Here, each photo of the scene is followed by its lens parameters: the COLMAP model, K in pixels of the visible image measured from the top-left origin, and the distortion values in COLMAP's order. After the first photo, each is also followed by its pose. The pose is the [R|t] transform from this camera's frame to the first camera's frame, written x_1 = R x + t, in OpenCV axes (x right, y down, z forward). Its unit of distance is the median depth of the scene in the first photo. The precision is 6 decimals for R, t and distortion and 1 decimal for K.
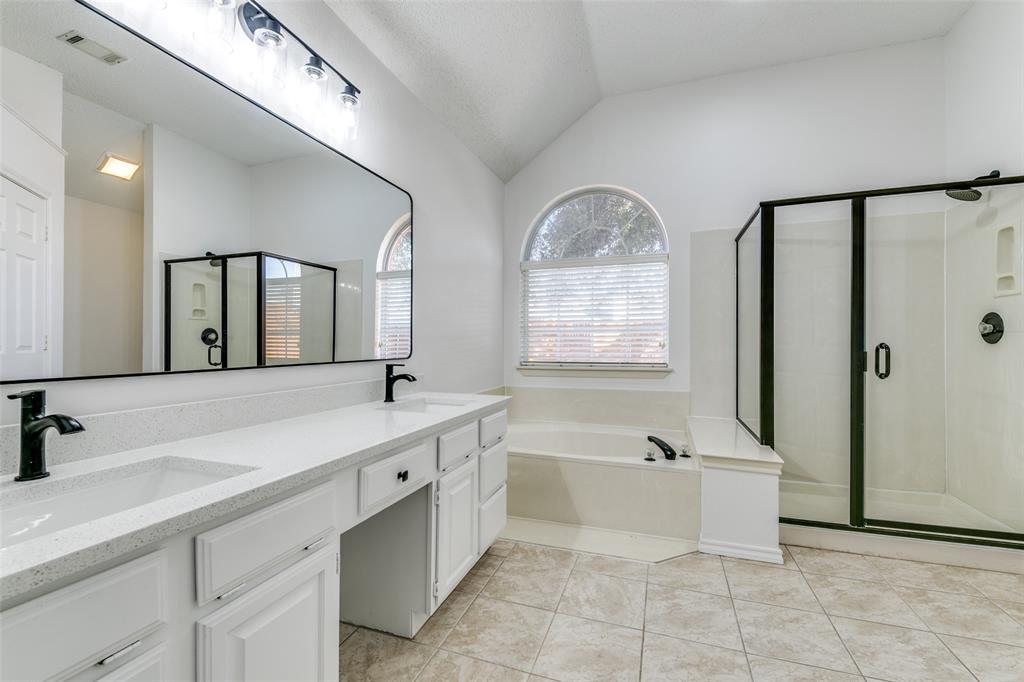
lens RADIAL K [[411.2, 0, 513.9], [0, 411.2, 346.6], [0, 0, 1]] dist [0.004069, 0.000299]
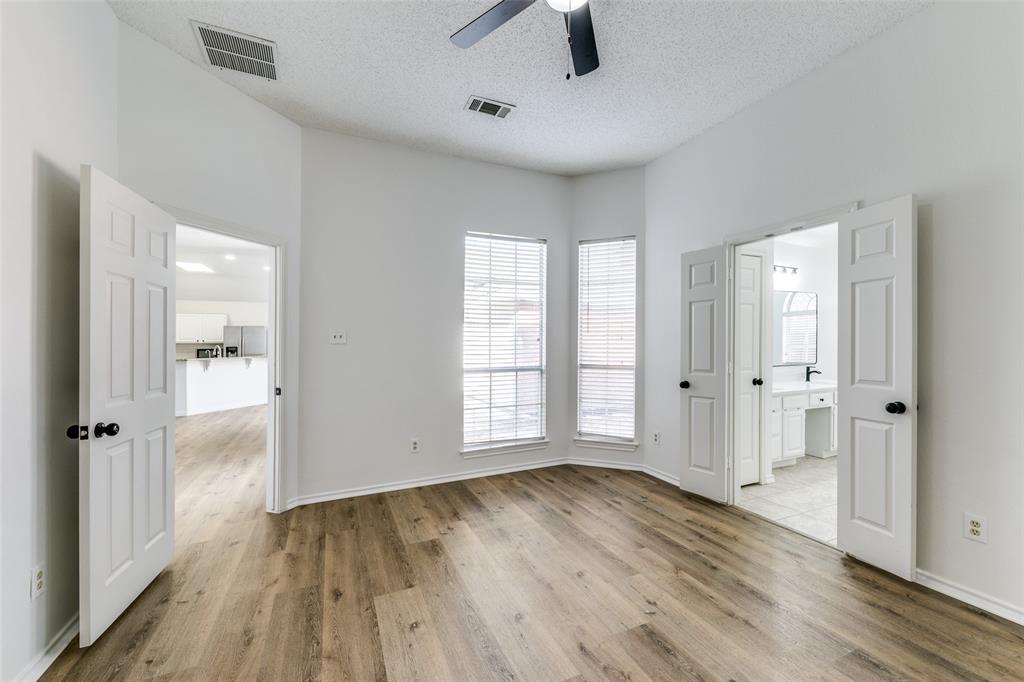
lens RADIAL K [[411.2, 0, 510.5], [0, 411.2, 343.8], [0, 0, 1]] dist [0.004069, 0.000299]
pose [[0.685826, -0.003158, -0.727759, 0.288891], [0.002990, 0.999994, -0.001522, -0.098462], [0.727760, -0.001132, 0.685831, -2.073721]]
